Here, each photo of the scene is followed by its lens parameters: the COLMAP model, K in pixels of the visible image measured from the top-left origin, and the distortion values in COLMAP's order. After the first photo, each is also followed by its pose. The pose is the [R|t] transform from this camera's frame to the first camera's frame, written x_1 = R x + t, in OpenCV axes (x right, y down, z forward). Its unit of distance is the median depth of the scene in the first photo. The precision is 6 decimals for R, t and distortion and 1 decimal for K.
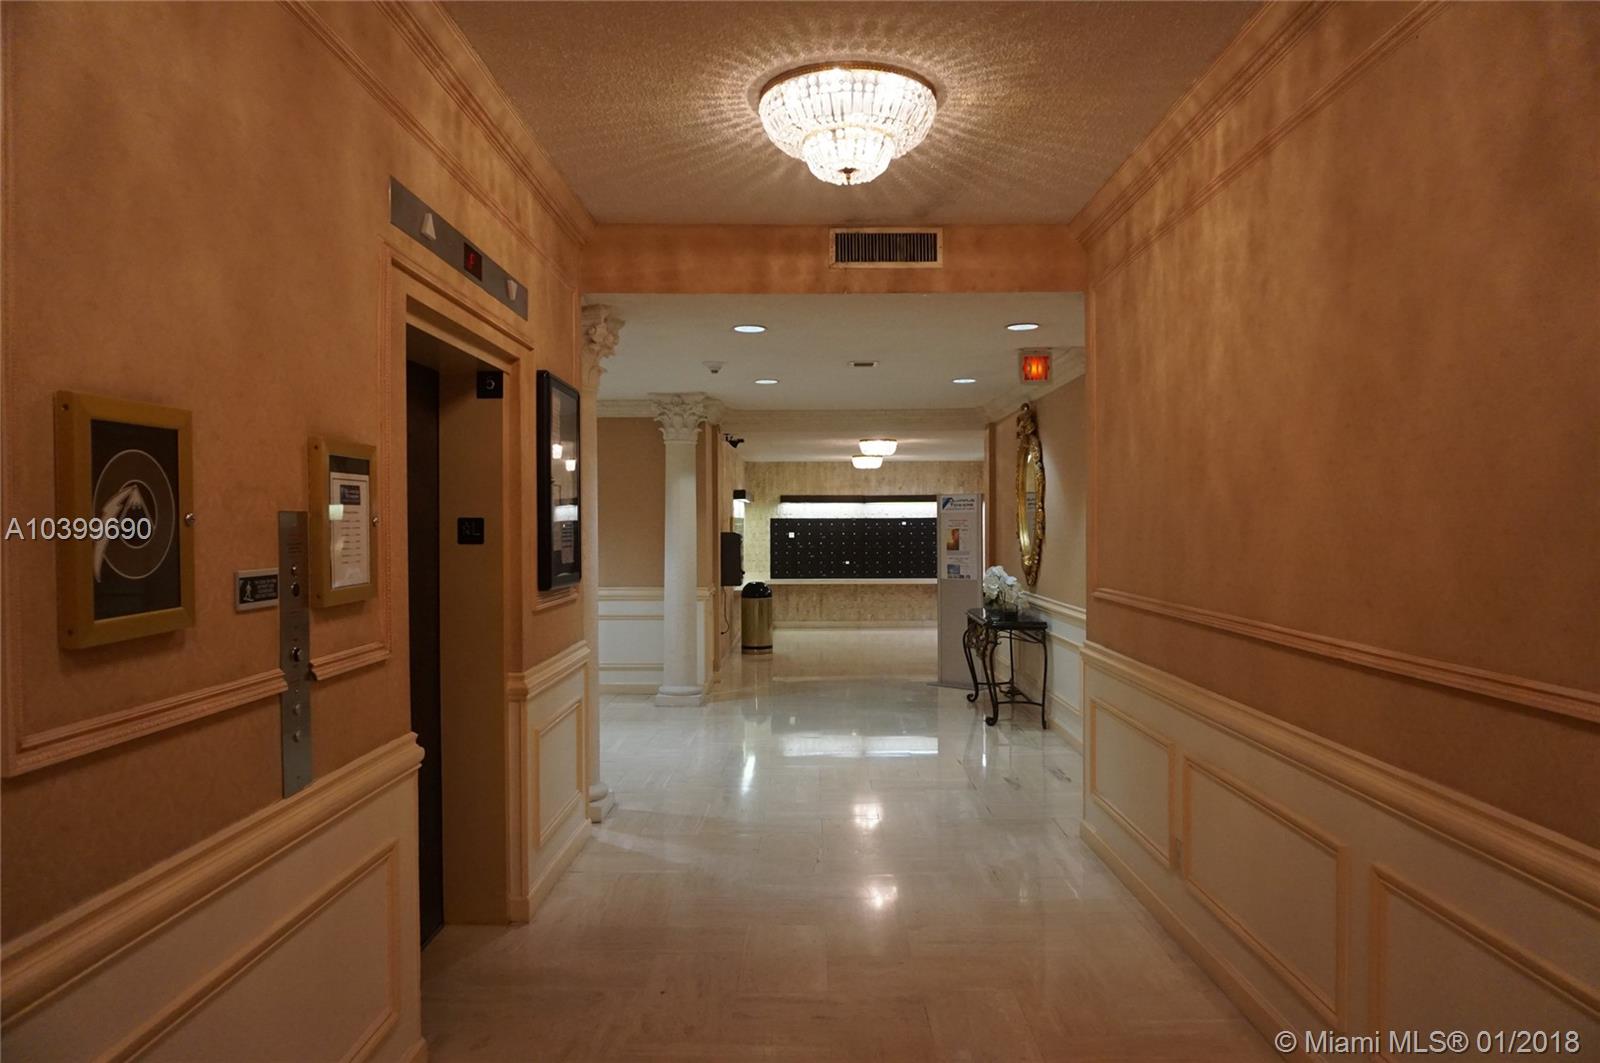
lens RADIAL K [[1053.5, 0, 800.7], [0, 1053.5, 538.4], [0, 0, 1]] dist [-0.048857, 0.025361]
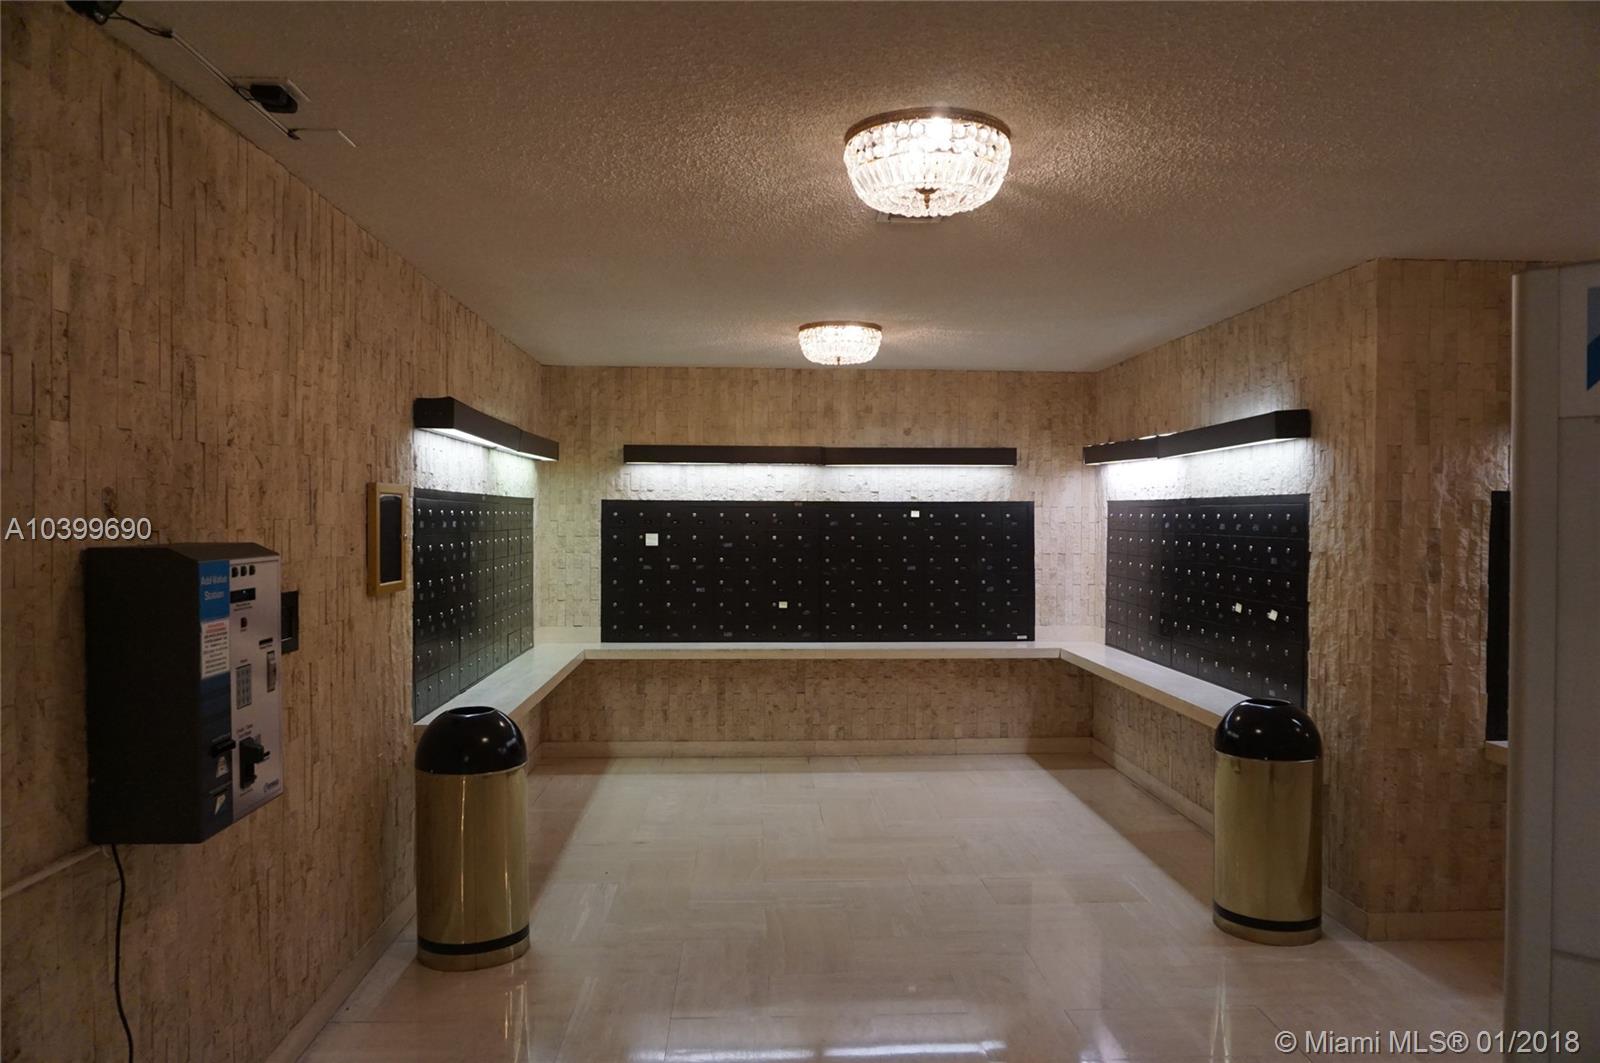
lens RADIAL K [[1053.5, 0, 800.7], [0, 1053.5, 538.4], [0, 0, 1]] dist [-0.048857, 0.025361]
pose [[0.997535, 0.006113, 0.069909, 0.021502], [-0.006311, 0.999977, 0.002610, -0.005200], [-0.069892, -0.003045, 0.997550, 0.574417]]
